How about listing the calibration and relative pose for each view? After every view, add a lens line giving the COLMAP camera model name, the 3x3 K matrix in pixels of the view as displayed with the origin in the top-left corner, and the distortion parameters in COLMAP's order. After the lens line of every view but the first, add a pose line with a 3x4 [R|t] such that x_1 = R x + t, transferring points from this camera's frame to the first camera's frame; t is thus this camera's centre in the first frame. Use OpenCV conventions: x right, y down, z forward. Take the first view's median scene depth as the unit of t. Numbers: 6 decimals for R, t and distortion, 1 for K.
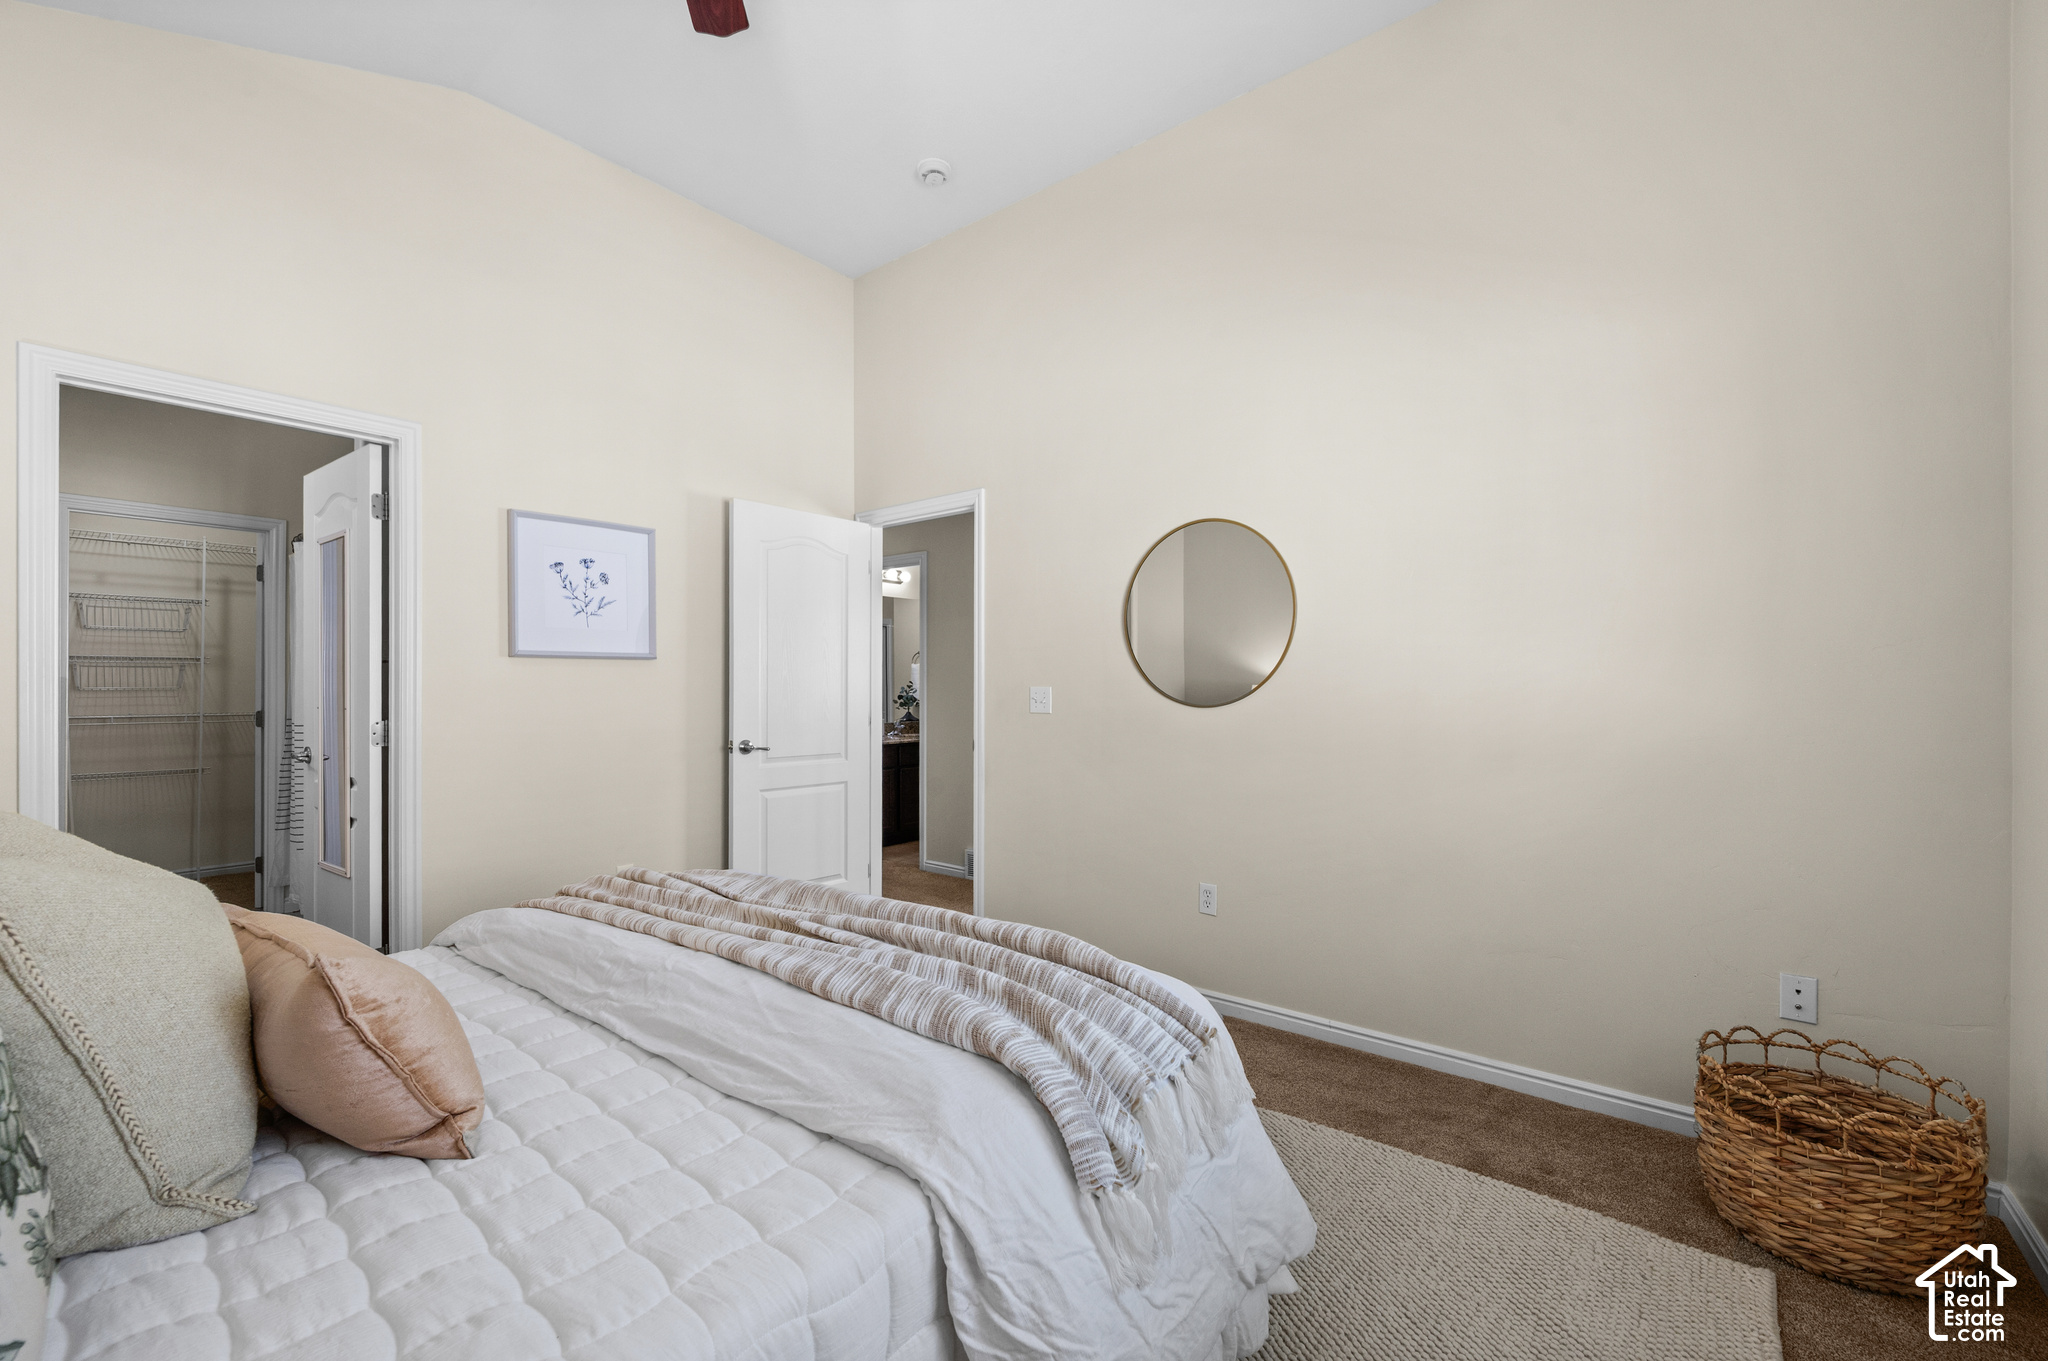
lens RADIAL K [[830.3, 0, 1025.6], [0, 830.3, 681.6], [0, 0, 1]] dist [0.000077, -0.000025]
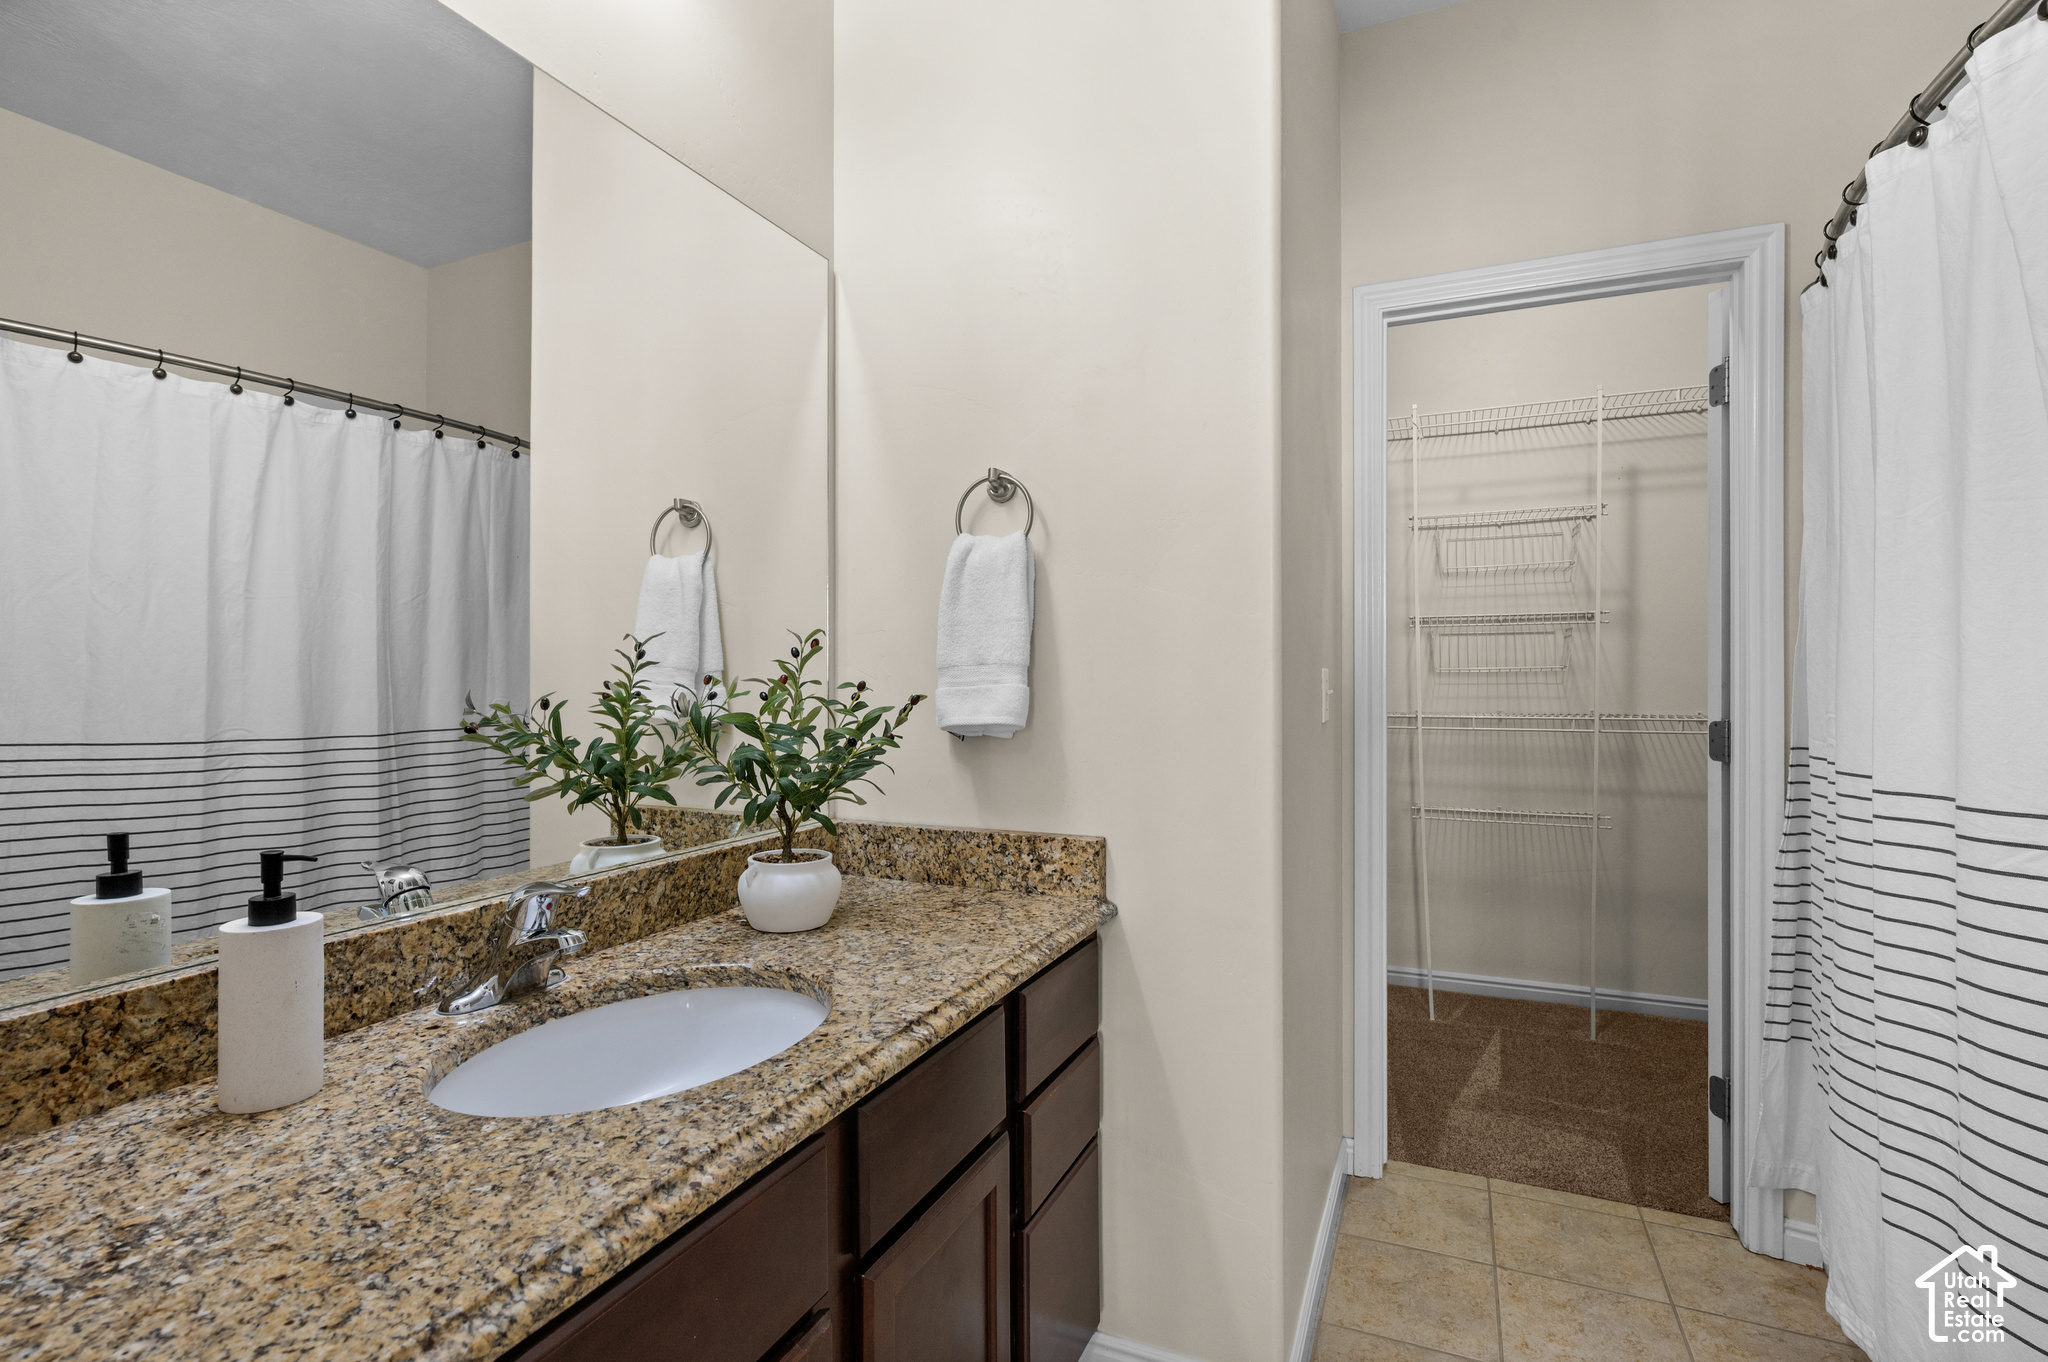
lens RADIAL K [[953.1, 0, 1025.8], [0, 953.1, 674.6], [0, 0, 1]] dist [-0.001350, -0.000095]
pose [[0.253303, 0.000471, -0.967387, -0.483876], [0.004064, 0.999991, 0.001551, 0.008808], [0.967379, -0.004324, 0.253298, 0.480615]]
